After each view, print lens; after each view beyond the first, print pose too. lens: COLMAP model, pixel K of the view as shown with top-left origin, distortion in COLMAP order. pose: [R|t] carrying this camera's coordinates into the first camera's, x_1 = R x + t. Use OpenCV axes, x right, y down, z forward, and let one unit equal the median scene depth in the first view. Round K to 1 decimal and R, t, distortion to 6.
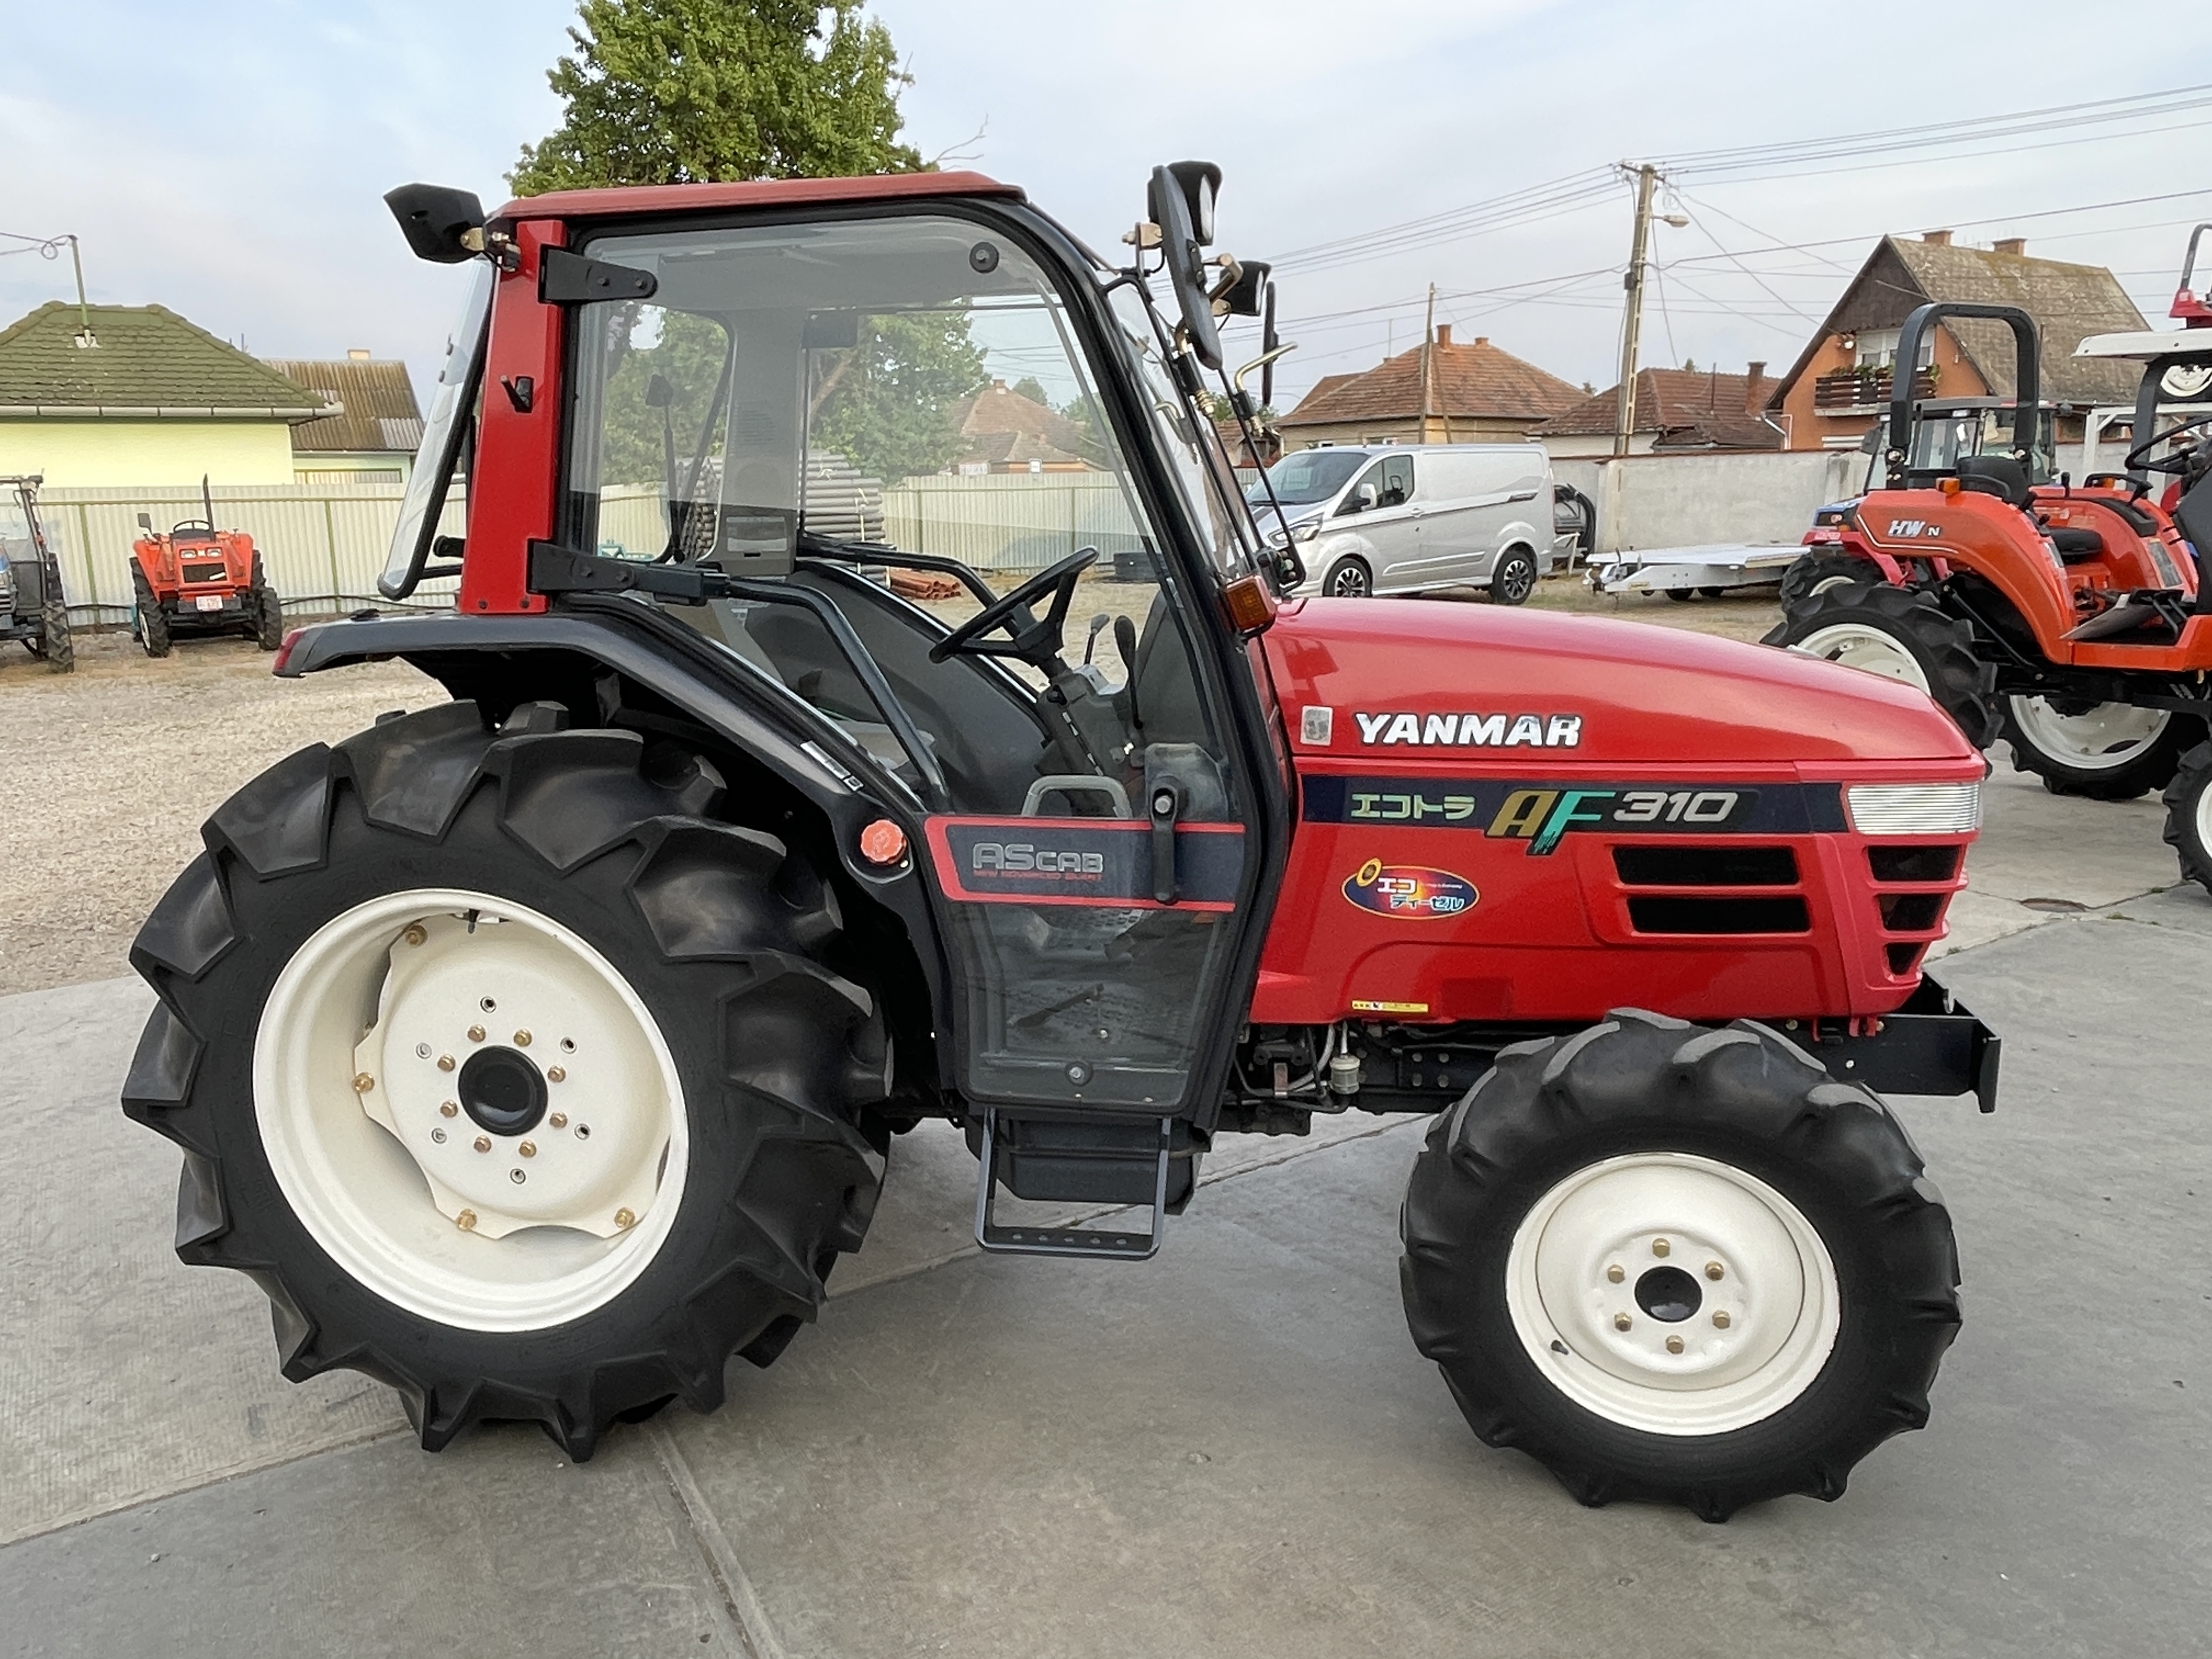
lens RADIAL K [[1622.2, 0, 1093.1], [0, 1622.2, 839.8], [0, 0, 1]] dist [0.001830, -0.007237]
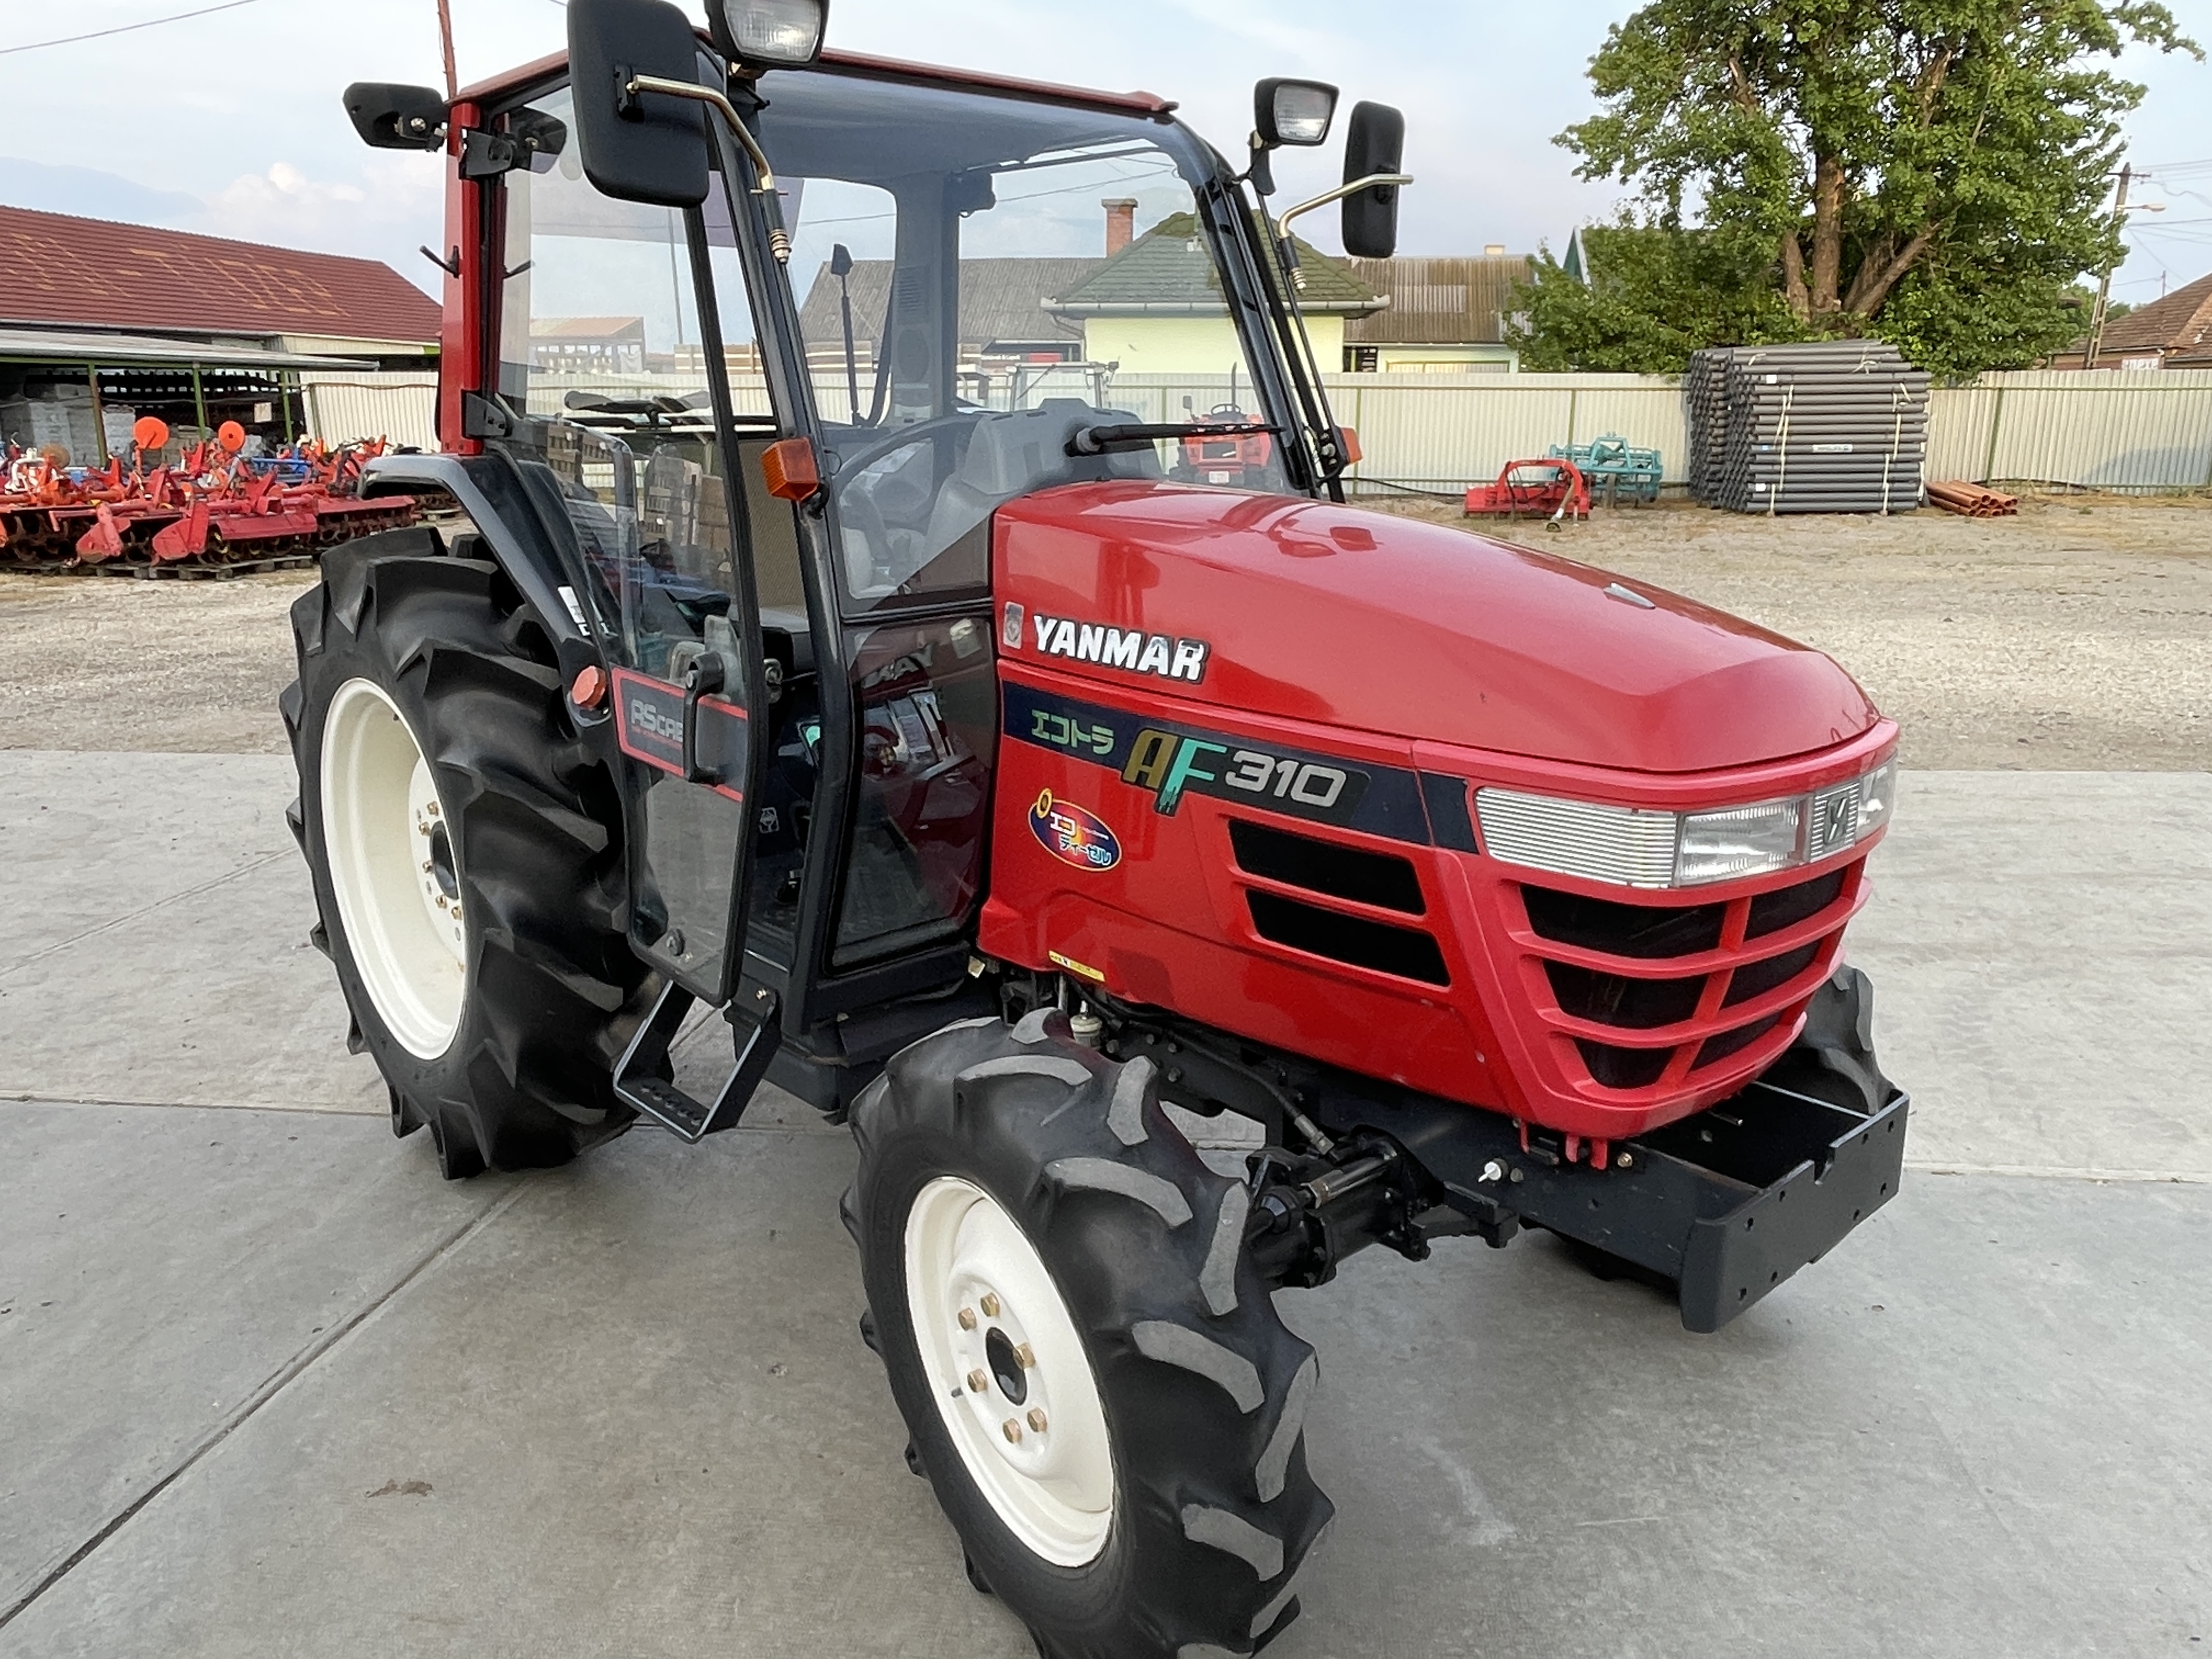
lens RADIAL K [[1622.2, 0, 1099.6], [0, 1622.2, 830.3], [0, 0, 1]] dist [0.001830, -0.007237]
pose [[0.780463, 0.178405, -0.599207, 0.713317], [-0.145220, 0.983939, 0.103806, -0.059388], [0.608103, 0.006000, 0.793836, 0.342248]]
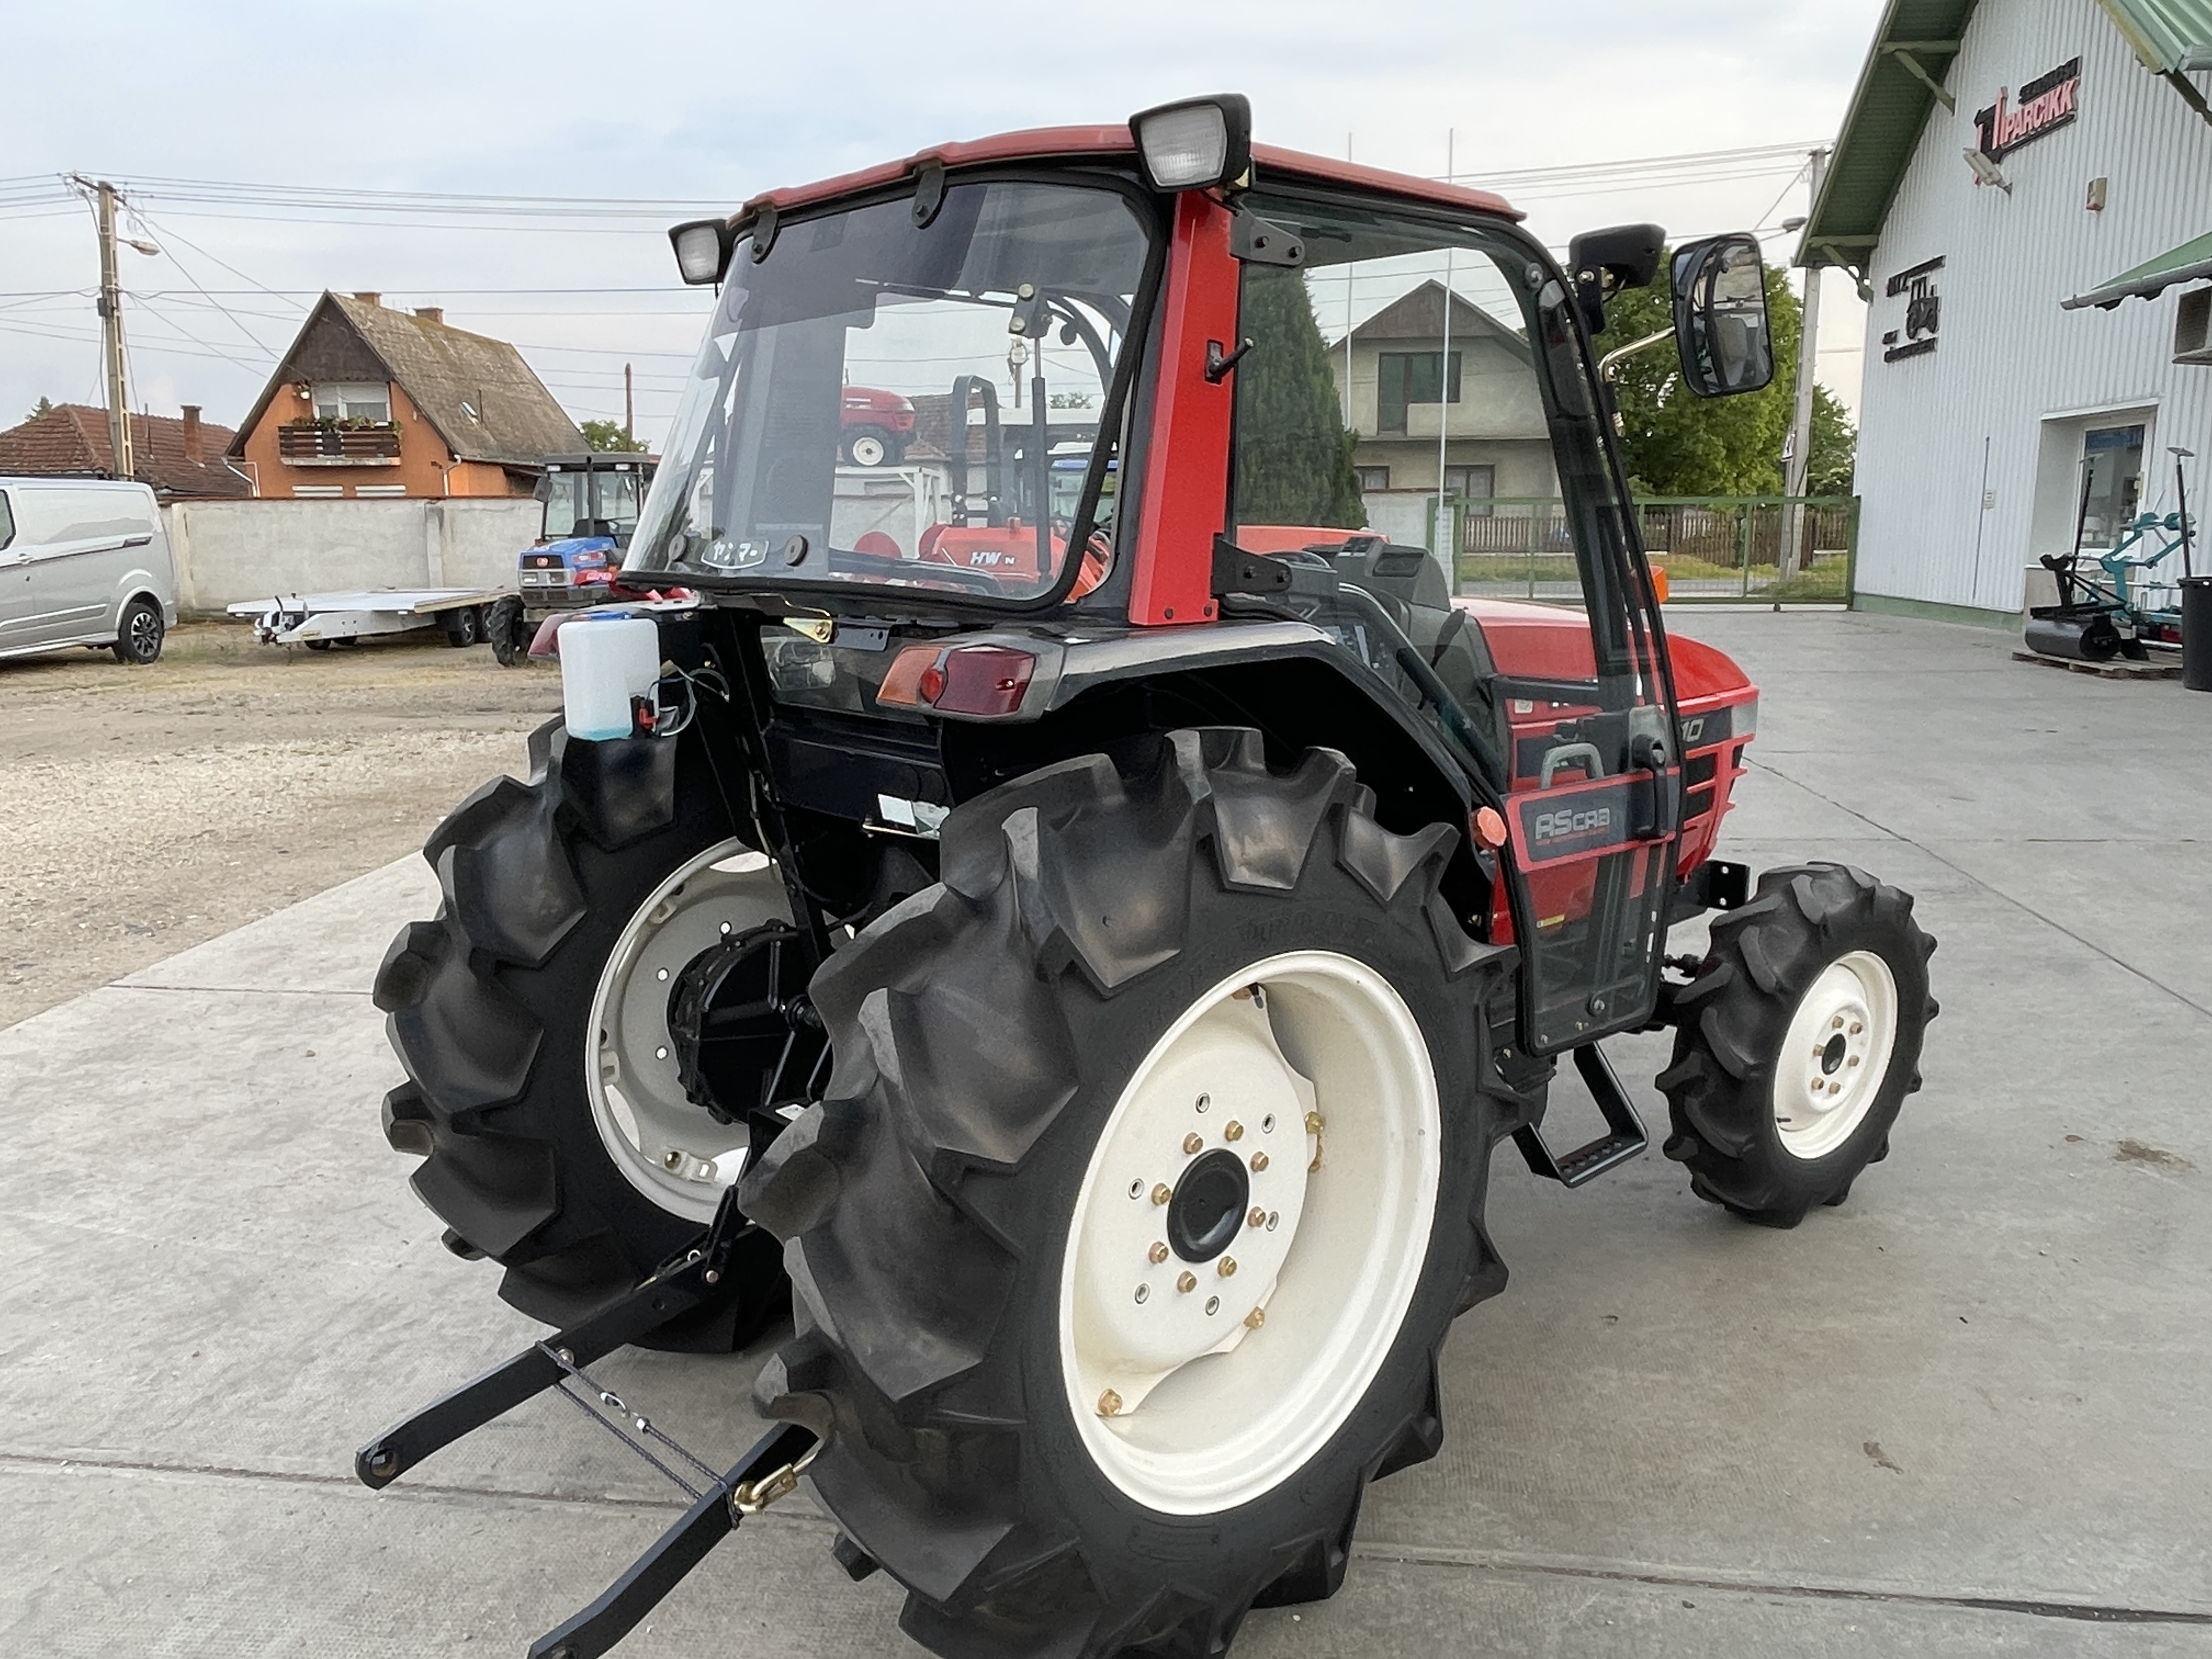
lens RADIAL K [[1622.2, 0, 1096.5], [0, 1622.2, 833.1], [0, 0, 1]] dist [0.001830, -0.007237]
pose [[0.607336, -0.134859, 0.782915, -1.005644], [0.162311, 0.985763, 0.043890, -0.075092], [-0.777687, 0.100420, 0.620579, 0.512448]]
